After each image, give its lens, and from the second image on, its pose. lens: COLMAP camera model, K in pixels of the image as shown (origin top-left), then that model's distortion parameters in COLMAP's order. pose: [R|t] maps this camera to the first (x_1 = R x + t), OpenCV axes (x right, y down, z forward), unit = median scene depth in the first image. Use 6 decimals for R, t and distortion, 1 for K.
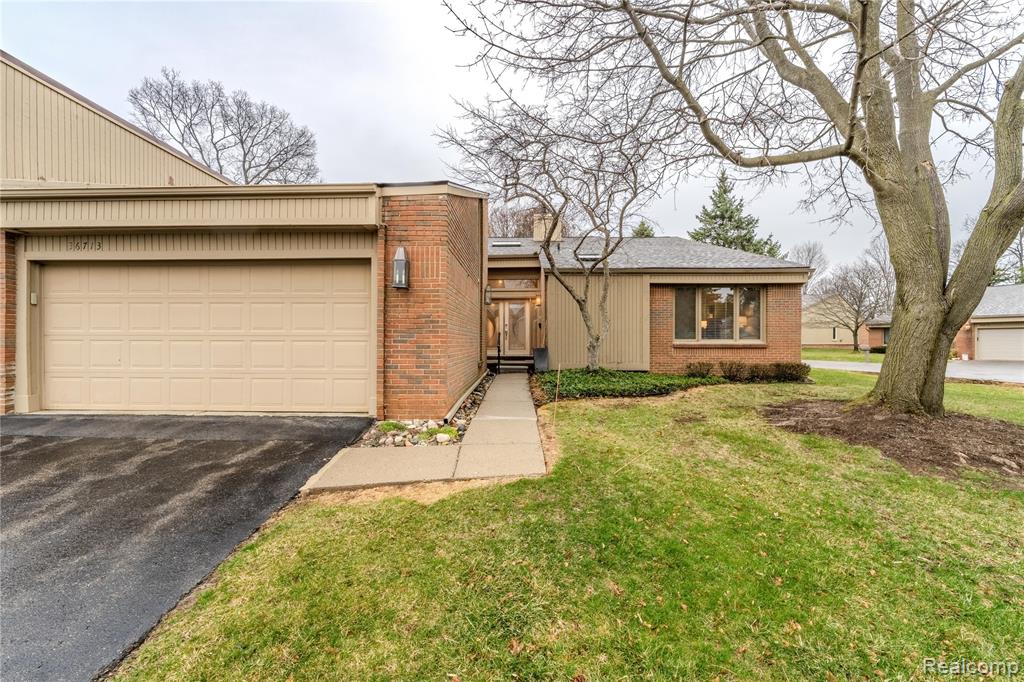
lens RADIAL K [[422.1, 0, 503.3], [0, 422.1, 326.7], [0, 0, 1]] dist [-0.001087, -0.000138]
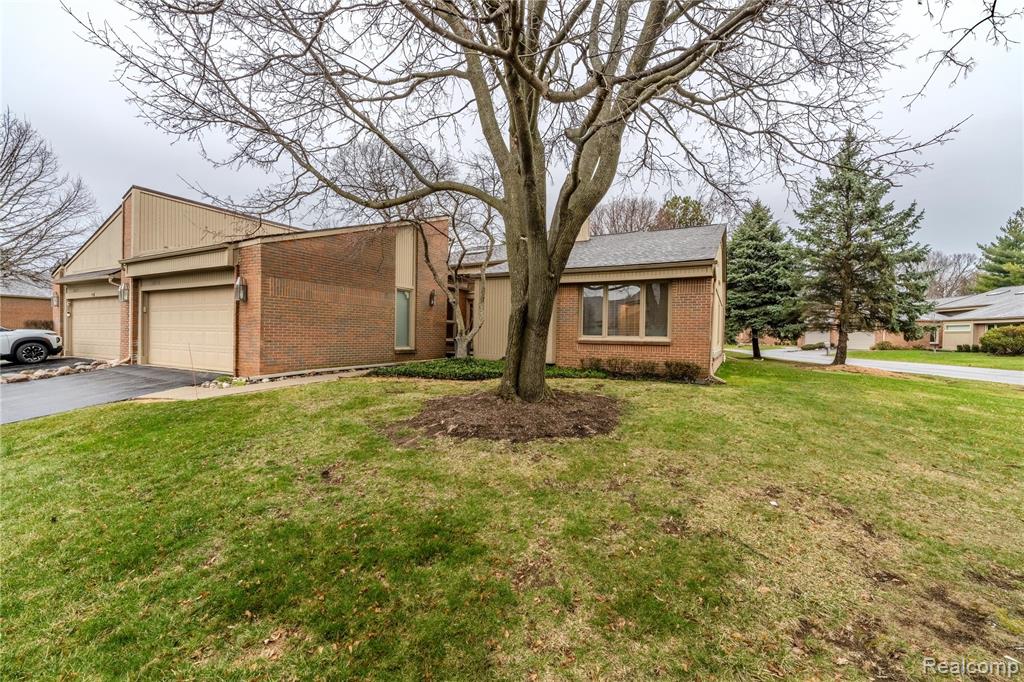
lens RADIAL K [[422.1, 0, 503.3], [0, 422.1, 326.7], [0, 0, 1]] dist [-0.001087, -0.000138]
pose [[0.894444, 0.004029, -0.447163, 0.712333], [-0.000573, 0.999969, 0.007864, -0.000136], [0.447181, -0.006778, 0.894418, -0.030666]]
